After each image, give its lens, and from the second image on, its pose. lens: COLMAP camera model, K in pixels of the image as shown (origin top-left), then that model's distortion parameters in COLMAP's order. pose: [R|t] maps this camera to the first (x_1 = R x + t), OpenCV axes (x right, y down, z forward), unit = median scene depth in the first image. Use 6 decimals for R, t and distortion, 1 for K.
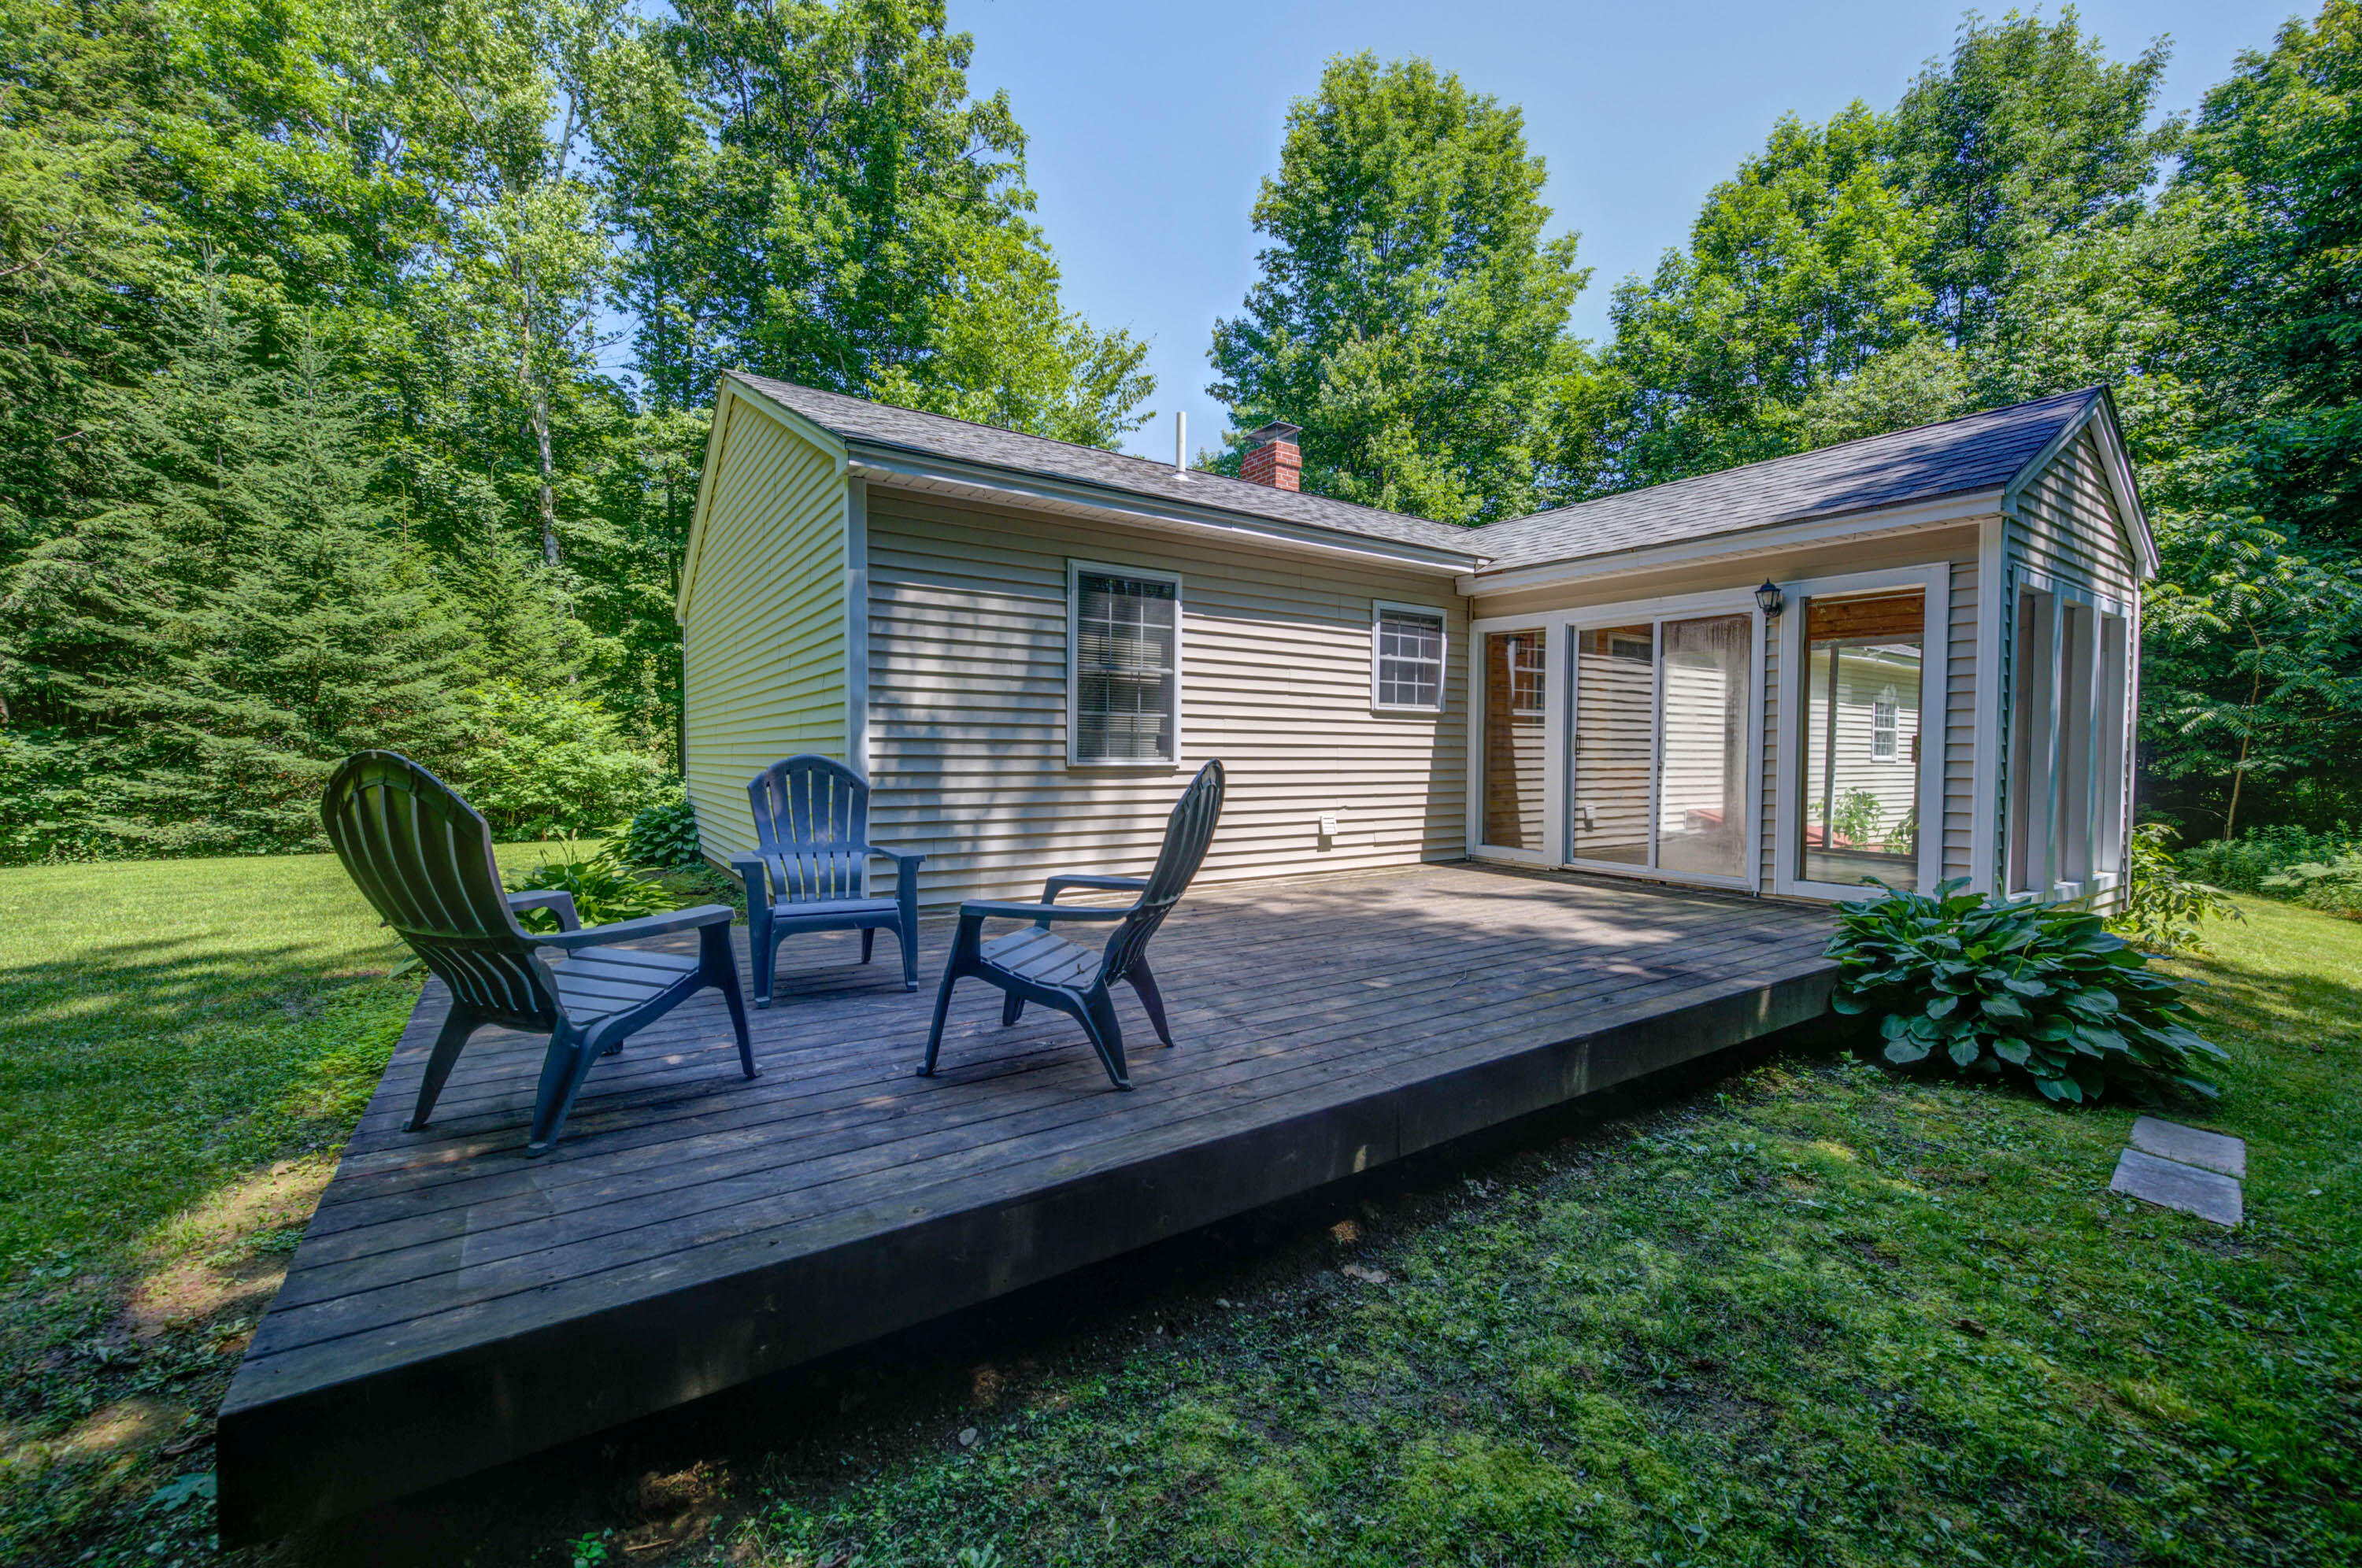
lens RADIAL K [[942.3, 0, 1177.1], [0, 942.3, 781.2], [0, 0, 1]] dist [0.005396, -0.002788]
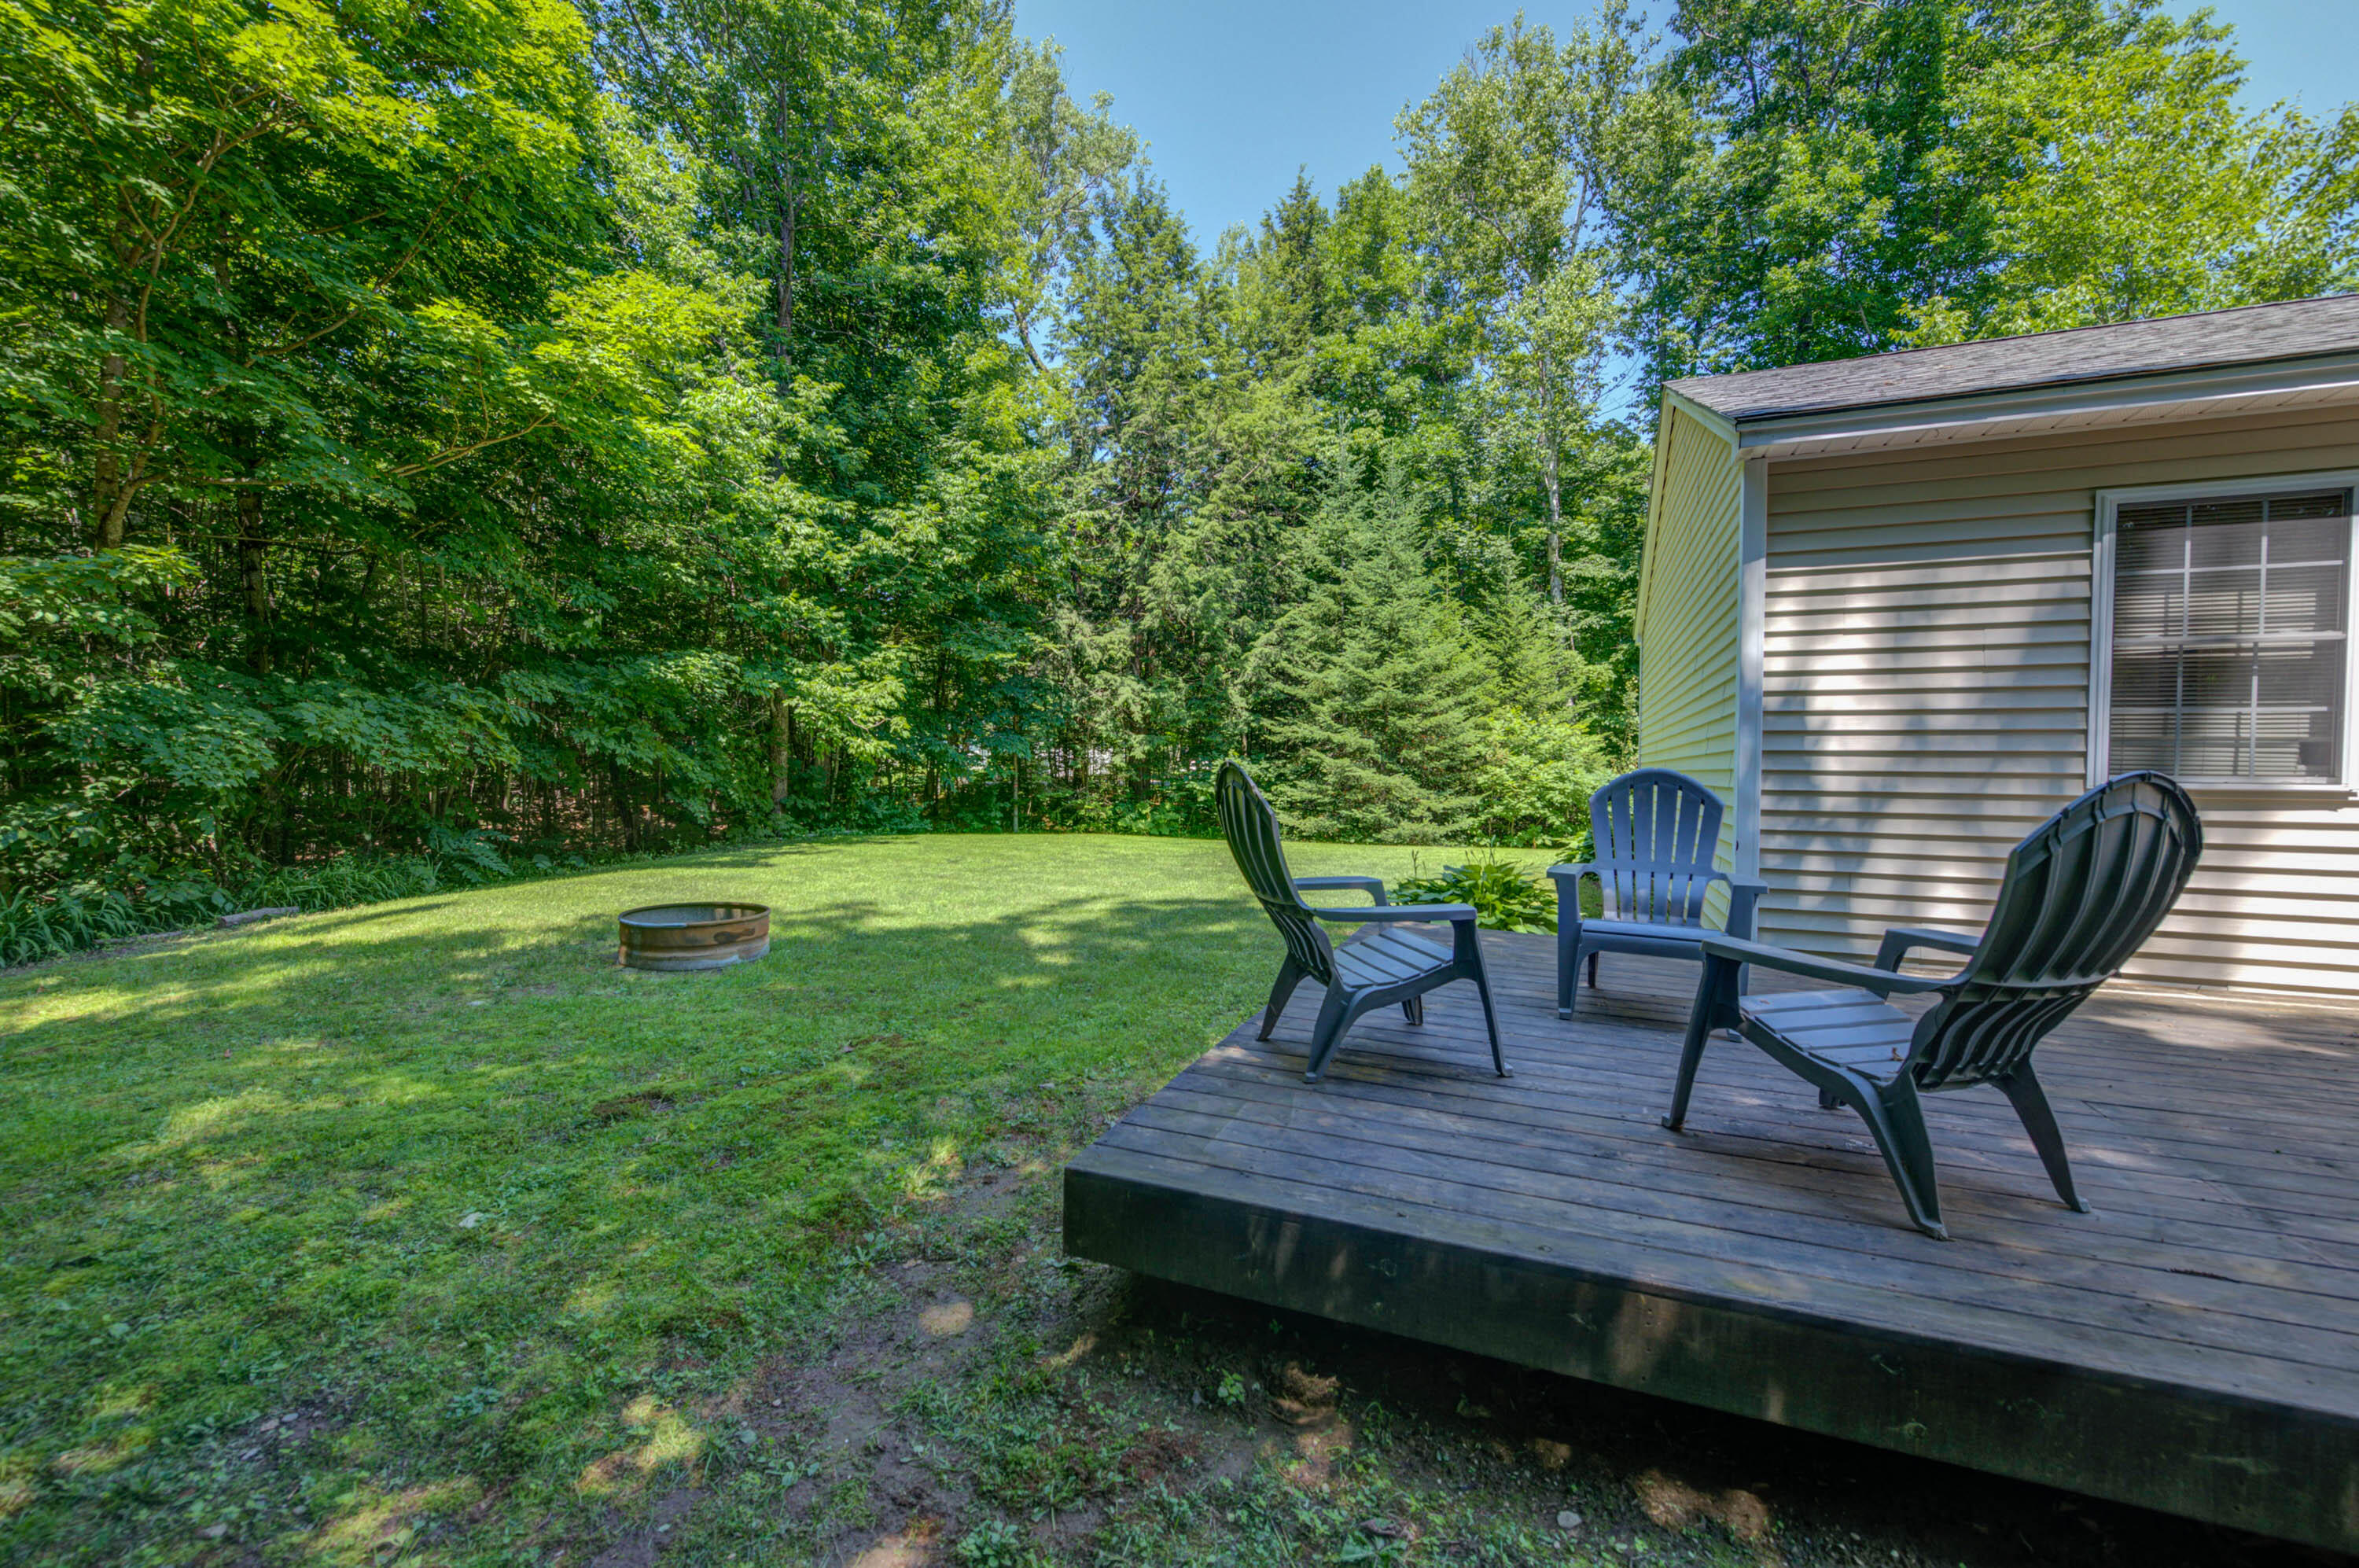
lens RADIAL K [[941.2, 0, 1180.6], [0, 941.2, 784.0], [0, 0, 1]] dist [0.005396, -0.002788]
pose [[0.550775, 0.015054, -0.834518, 0.043330], [-0.030070, 0.999546, -0.001815, 0.001027], [0.834112, 0.026094, 0.550977, 0.024906]]
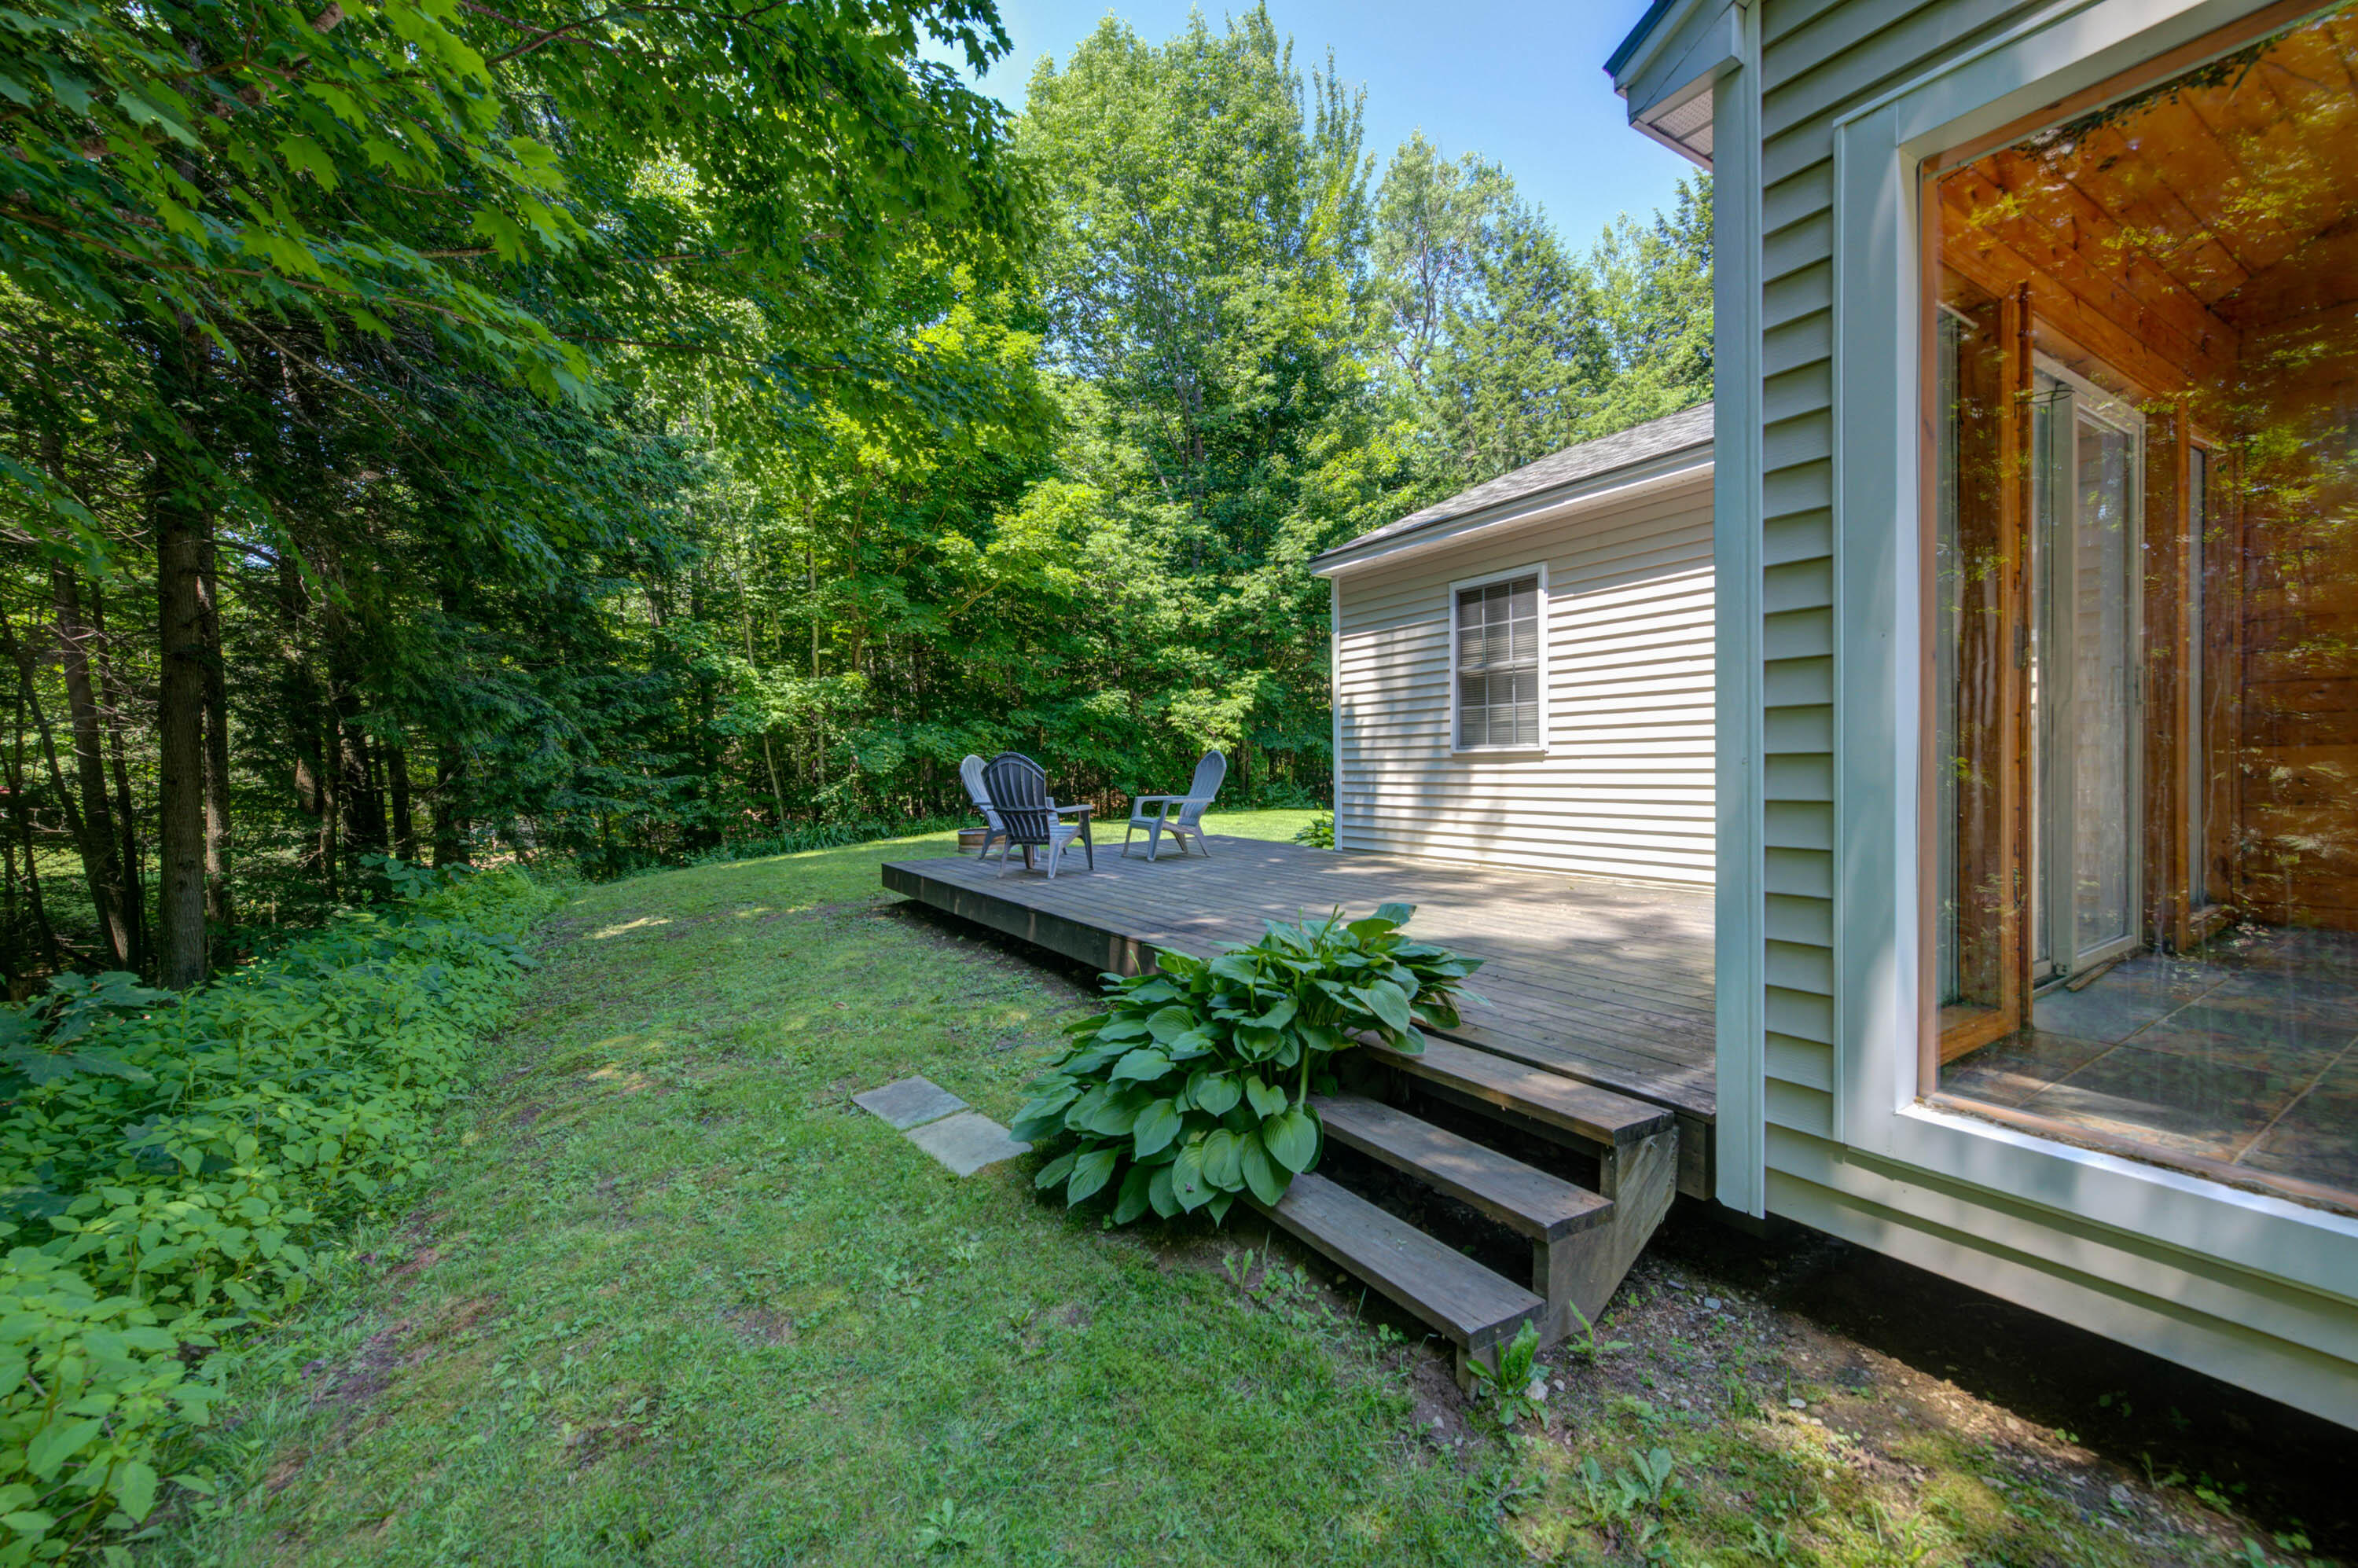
lens RADIAL K [[940.8, 0, 1173.6], [0, 940.8, 782.4], [0, 0, 1]] dist [0.005396, -0.002788]
pose [[-0.042188, 0.016079, -0.998980, 0.496020], [-0.008808, 0.999826, 0.016464, 0.002086], [0.999071, 0.009494, -0.042039, 0.308622]]
